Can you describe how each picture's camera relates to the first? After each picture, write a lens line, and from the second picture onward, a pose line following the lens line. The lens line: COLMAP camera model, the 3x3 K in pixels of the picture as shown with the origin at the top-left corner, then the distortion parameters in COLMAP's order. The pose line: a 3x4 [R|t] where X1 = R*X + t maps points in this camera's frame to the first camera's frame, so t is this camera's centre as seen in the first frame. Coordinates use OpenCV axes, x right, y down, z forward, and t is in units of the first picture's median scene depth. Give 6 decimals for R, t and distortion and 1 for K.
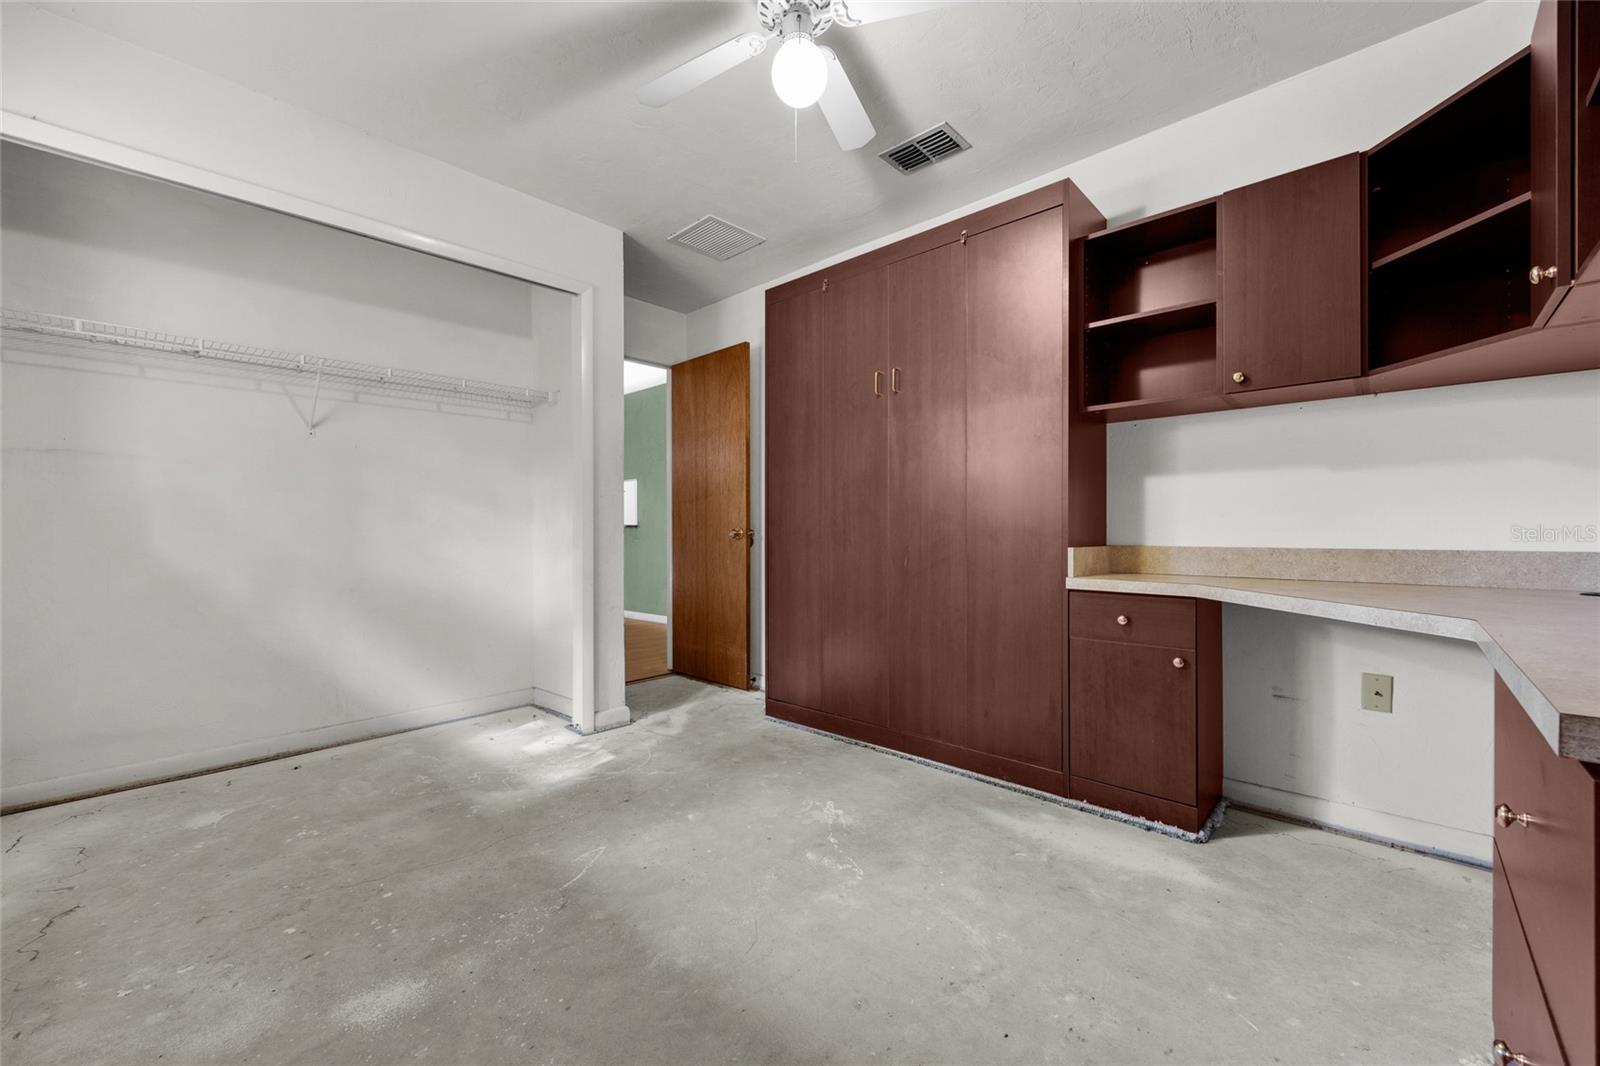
lens RADIAL K [[643.4, 0, 800.0], [0, 643.4, 533.0], [0, 0, 1]] dist [-0.004528, -0.000435]
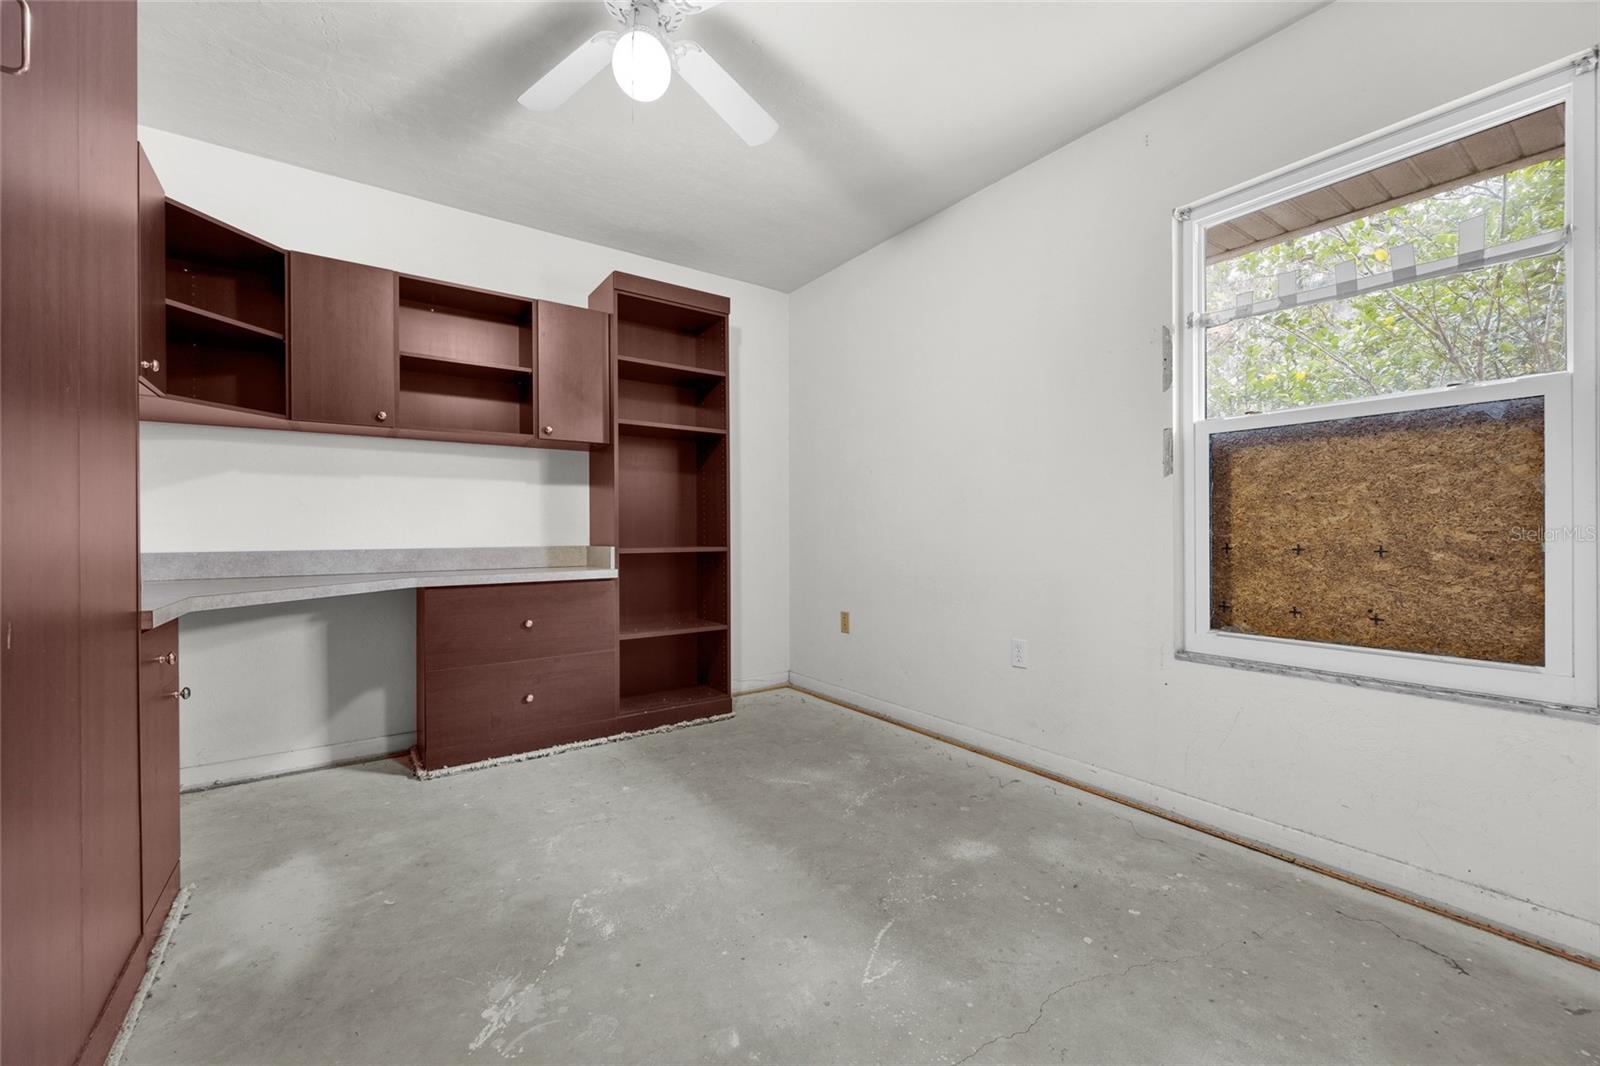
lens RADIAL K [[643.4, 0, 800.0], [0, 643.4, 533.0], [0, 0, 1]] dist [-0.004528, -0.000435]
pose [[-0.980928, 0.008328, 0.194195, -0.435784], [0.008984, 0.999957, 0.002495, -0.004809], [-0.194166, 0.004192, -0.980960, 1.975050]]
